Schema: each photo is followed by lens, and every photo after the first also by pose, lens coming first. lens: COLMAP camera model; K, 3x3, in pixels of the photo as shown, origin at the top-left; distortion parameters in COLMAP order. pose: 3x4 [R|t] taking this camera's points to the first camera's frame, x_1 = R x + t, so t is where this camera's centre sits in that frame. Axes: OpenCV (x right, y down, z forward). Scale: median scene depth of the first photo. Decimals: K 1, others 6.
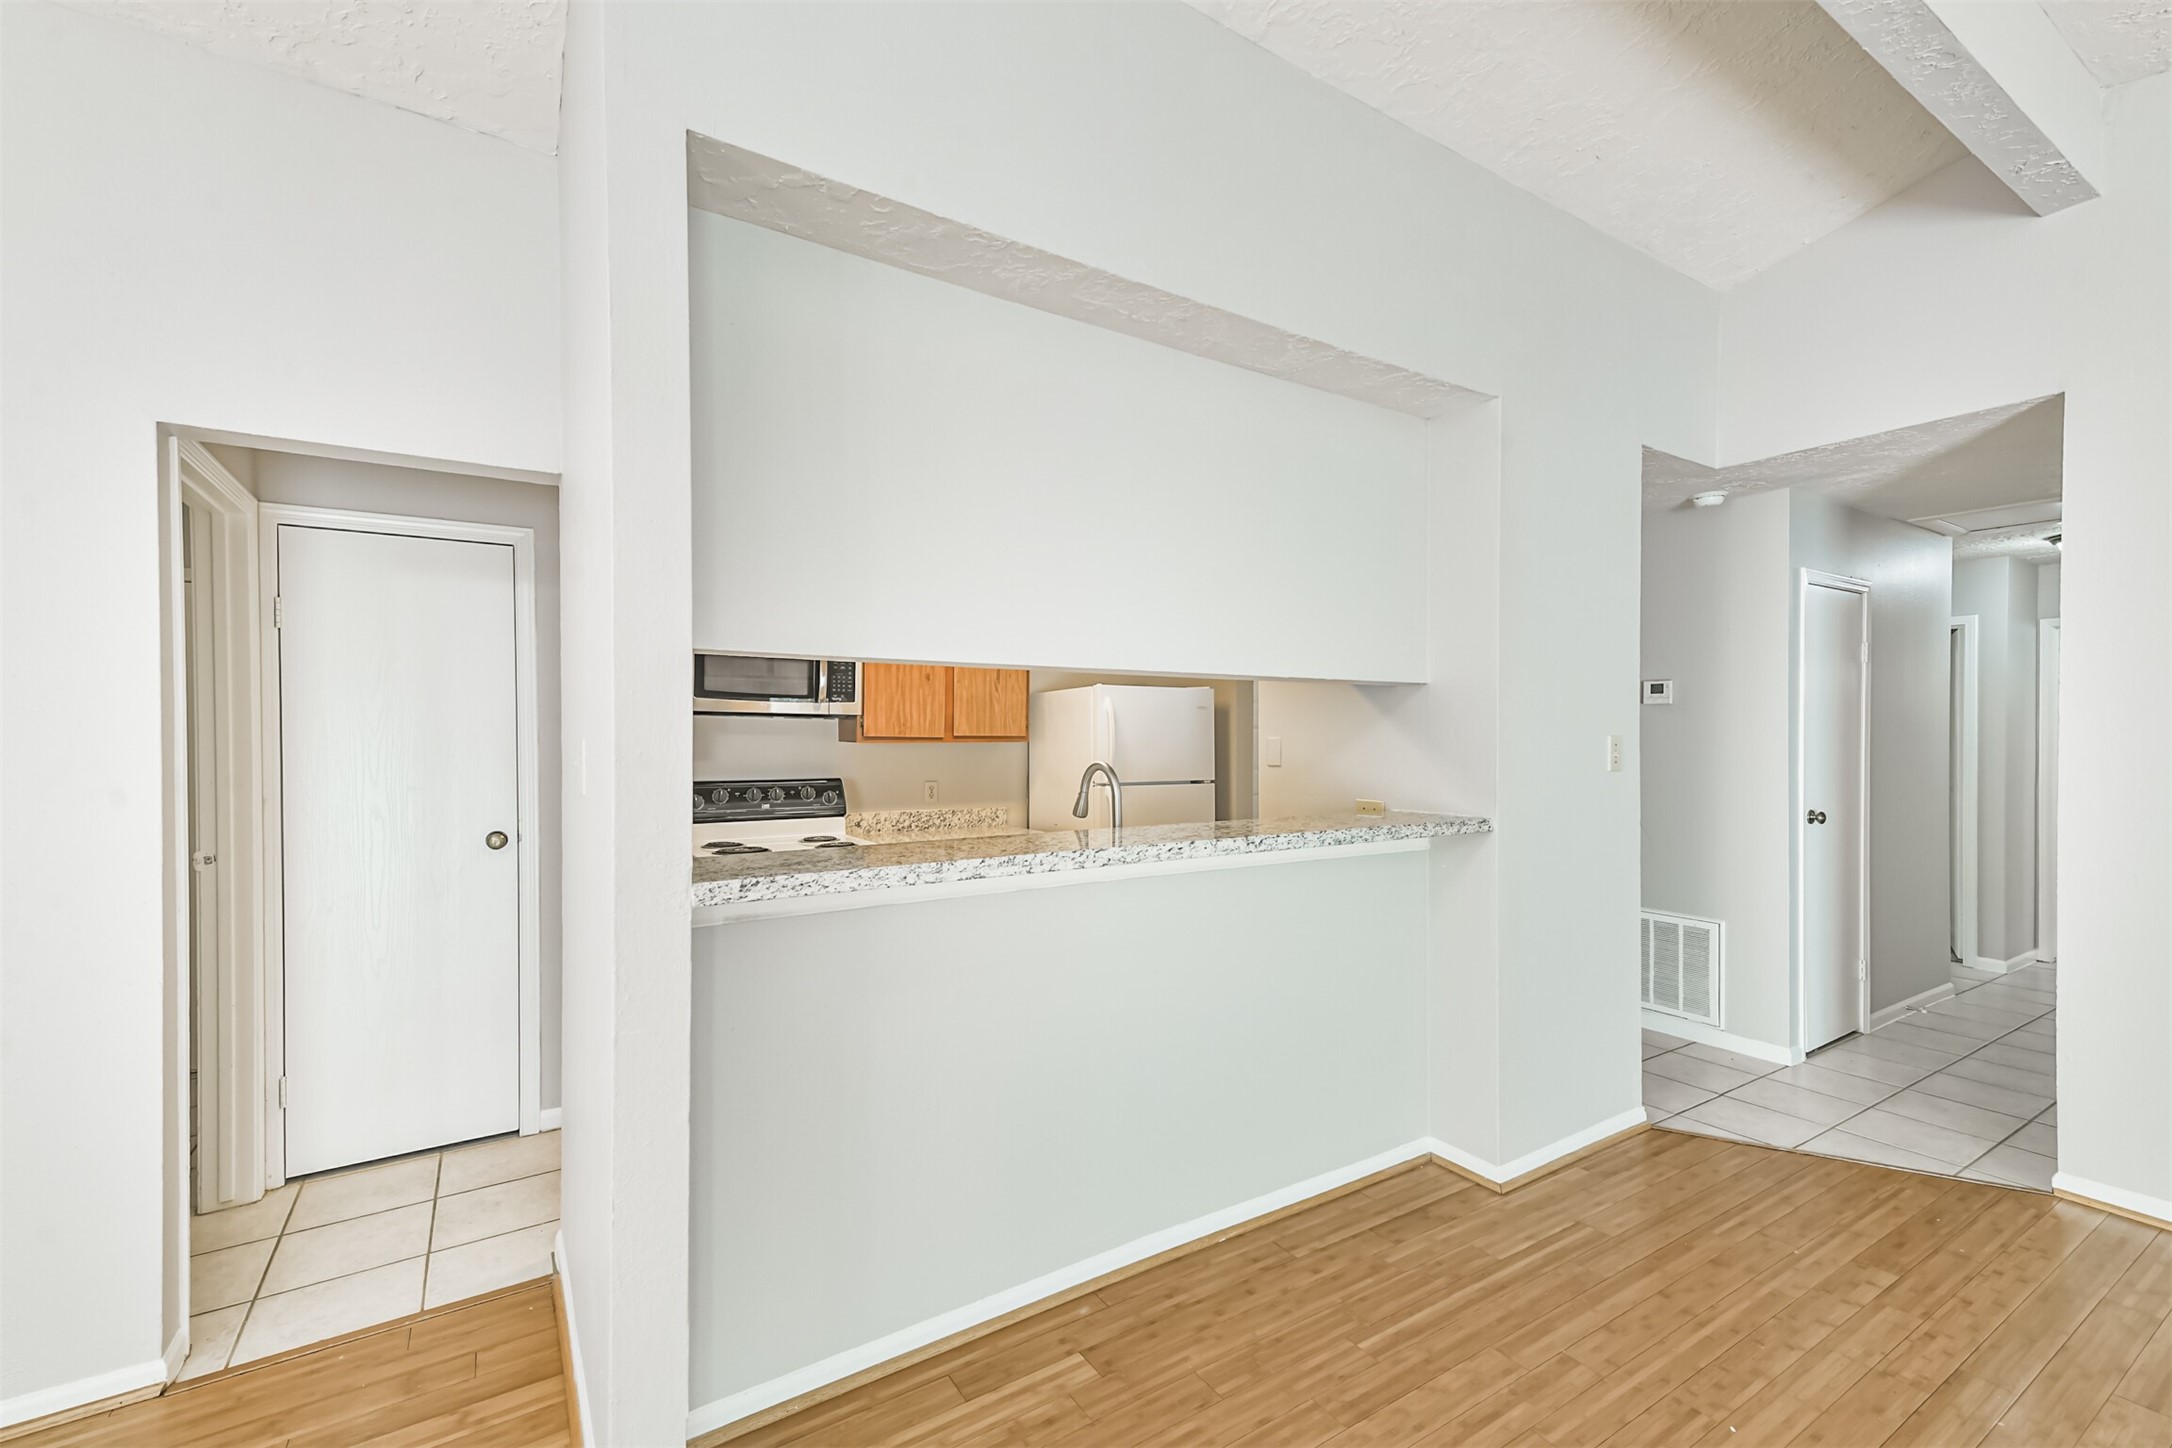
lens RADIAL K [[923.7, 0, 1095.0], [0, 923.7, 741.7], [0, 0, 1]] dist [0.023857, -0.000532]
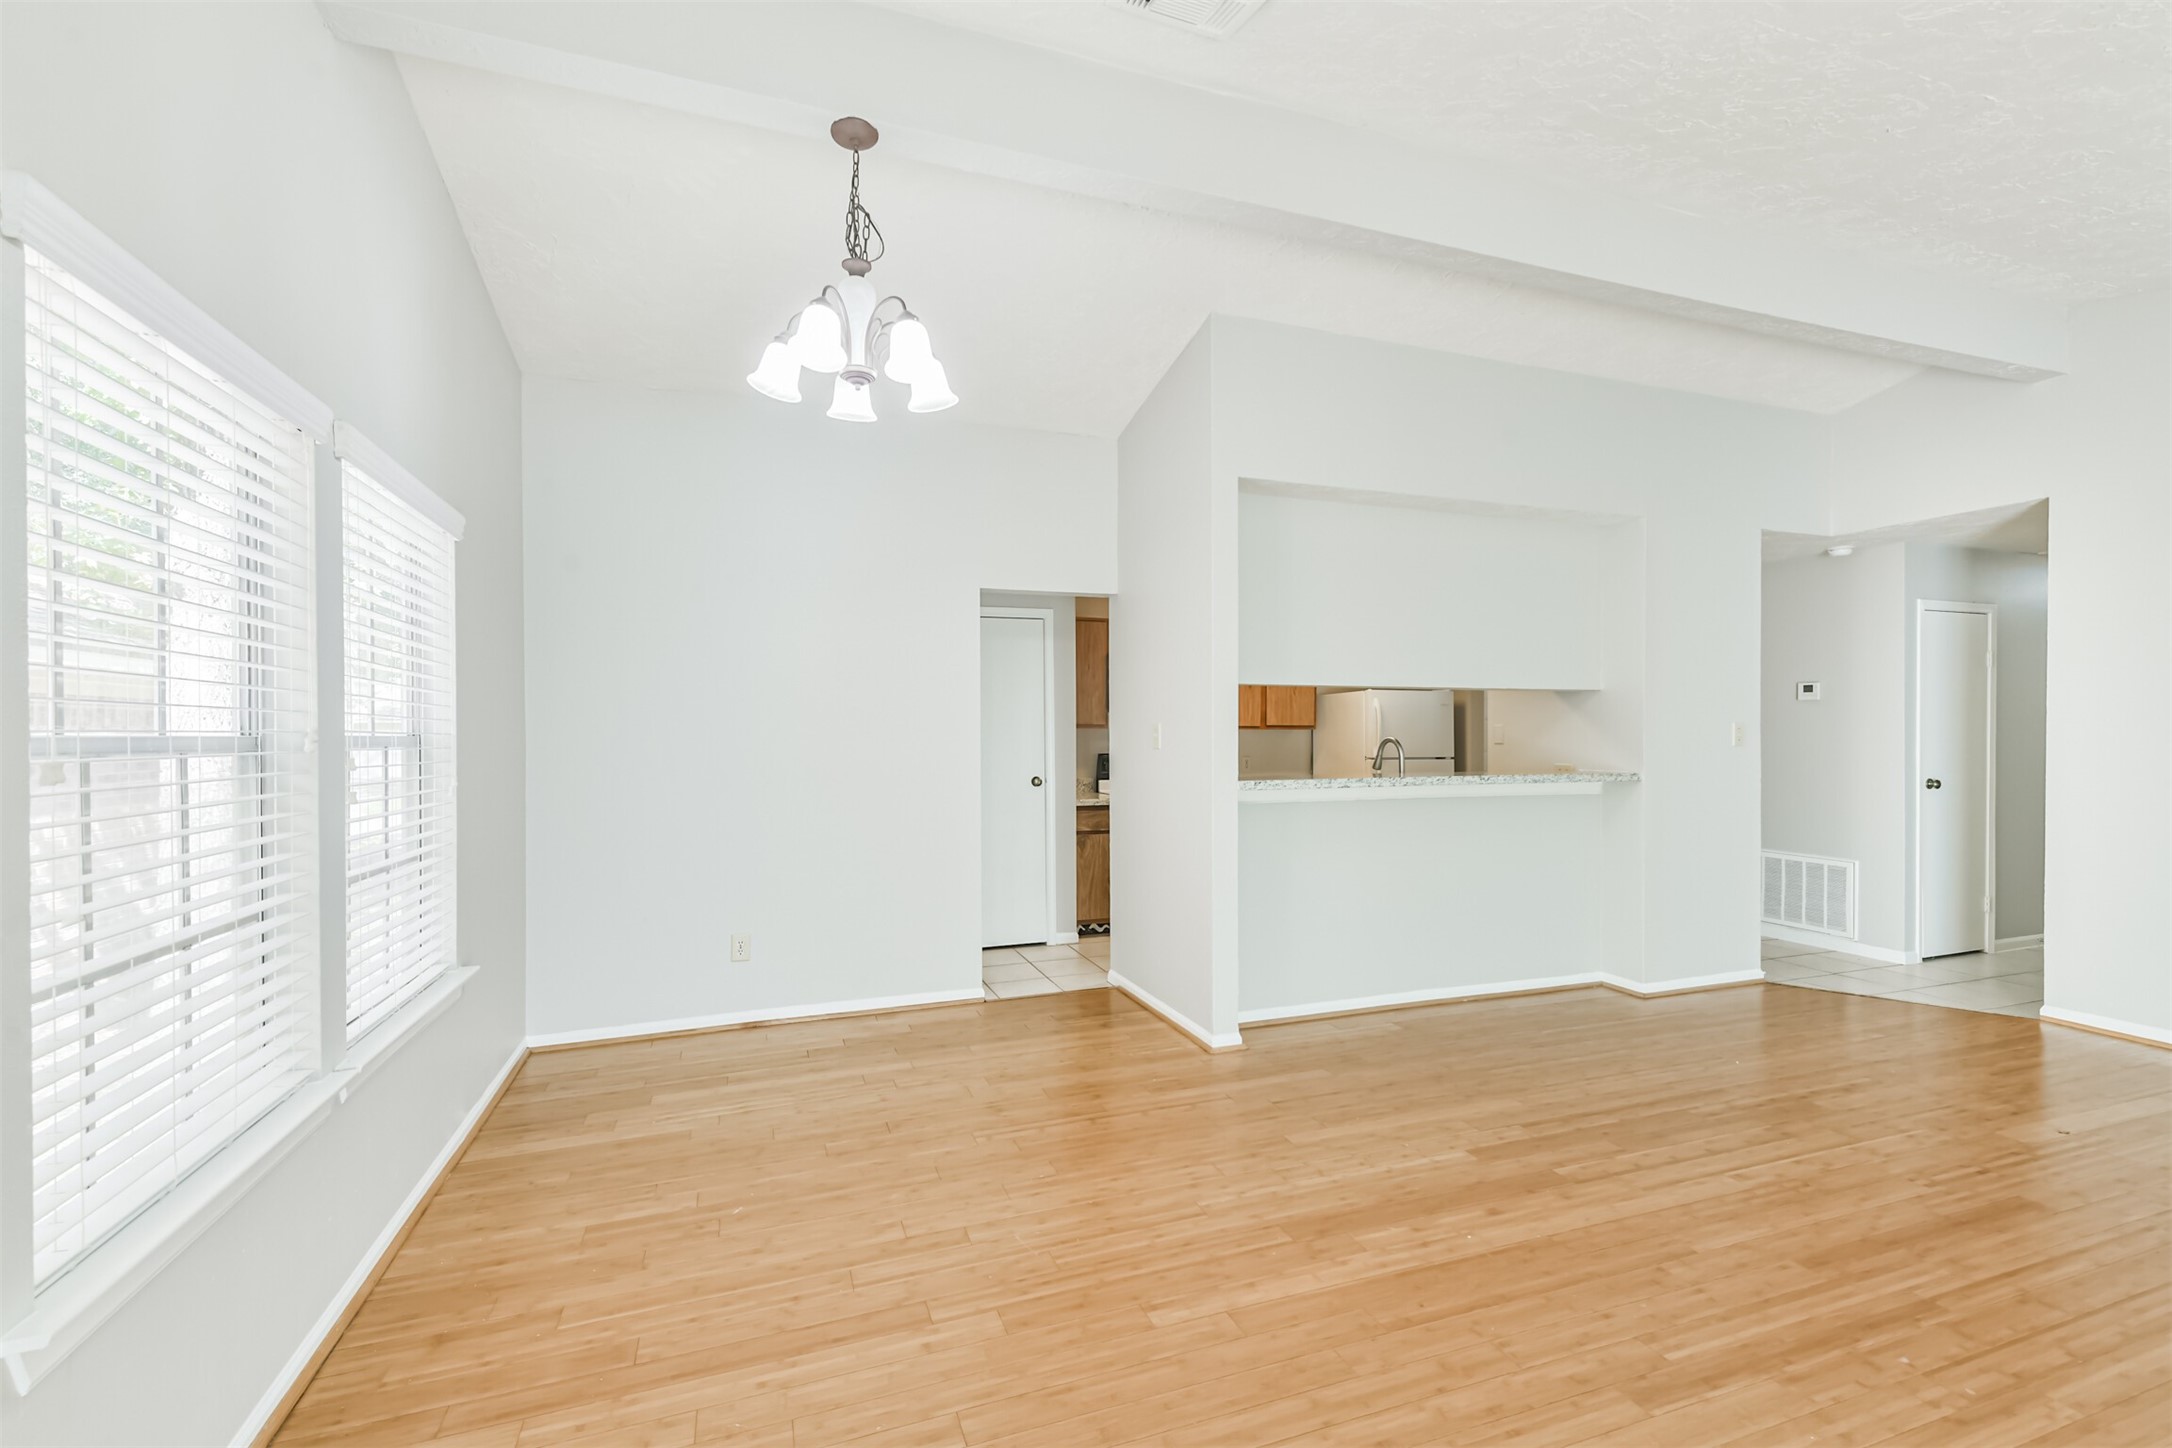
lens RADIAL K [[941.1, 0, 1085.4], [0, 941.1, 734.5], [0, 0, 1]] dist [0.008884, -0.000828]
pose [[0.973363, 0.000863, -0.229268, -0.104506], [-0.001391, 0.999997, -0.002139, 0.014516], [0.229266, 0.002401, 0.973361, -0.613085]]
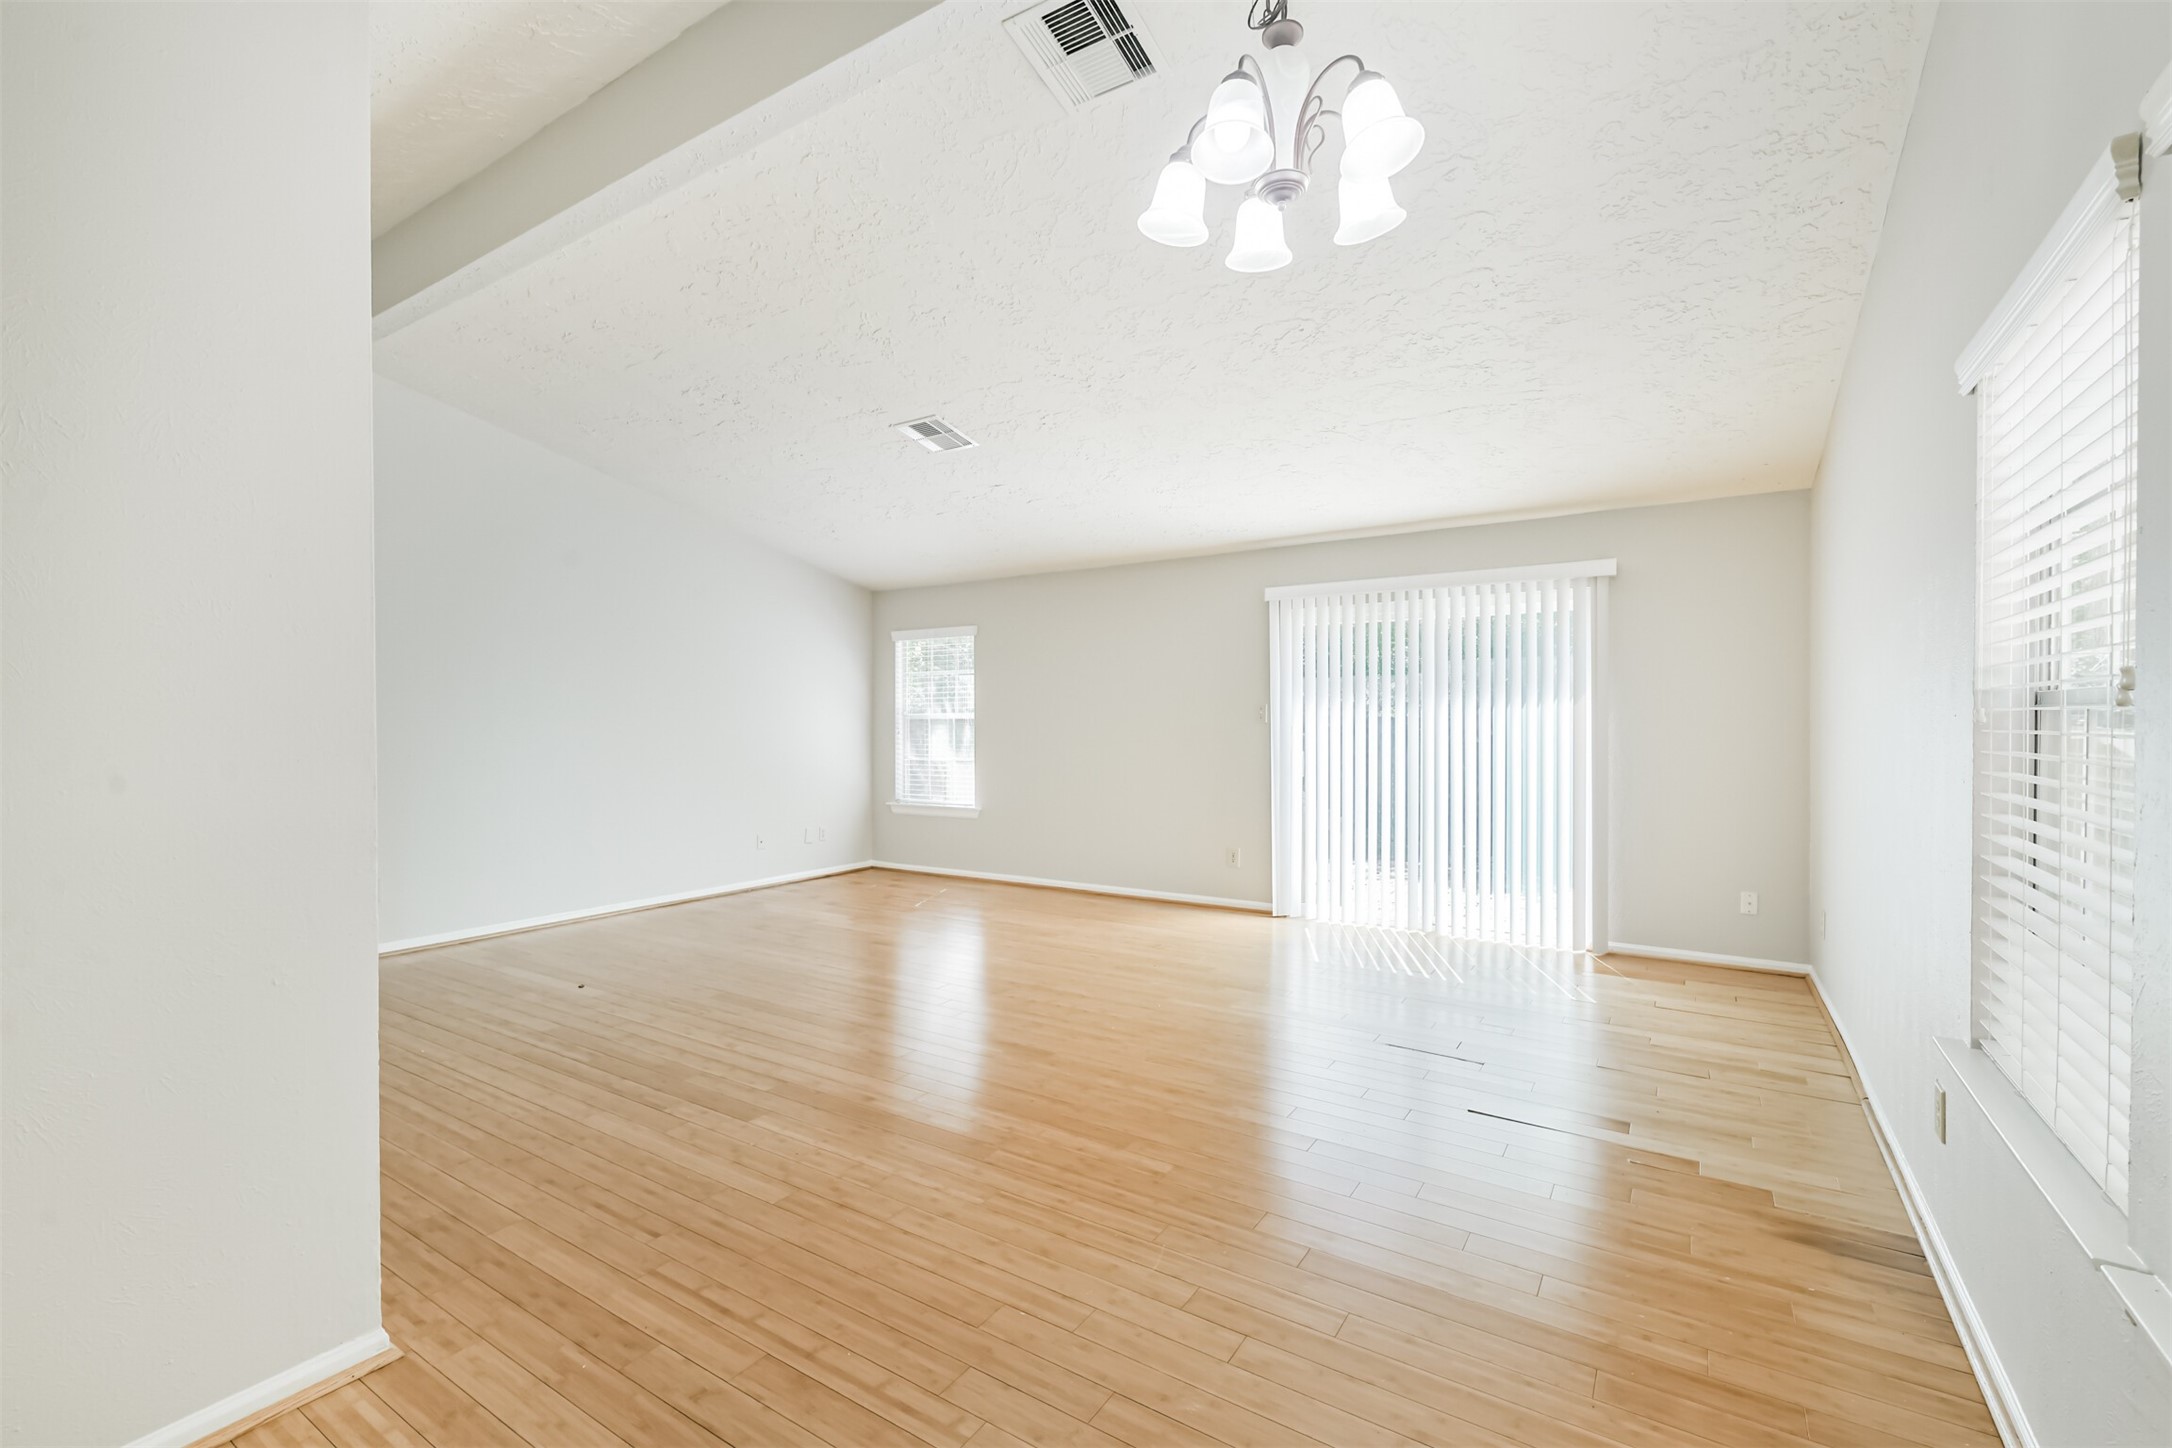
lens RADIAL K [[941.1, 0, 1085.4], [0, 941.1, 734.5], [0, 0, 1]] dist [0.008884, -0.000828]
pose [[-0.412700, -0.010795, 0.910803, -0.783299], [0.011068, 0.999797, 0.016865, 0.025791], [-0.910800, 0.017041, -0.412497, 0.257707]]
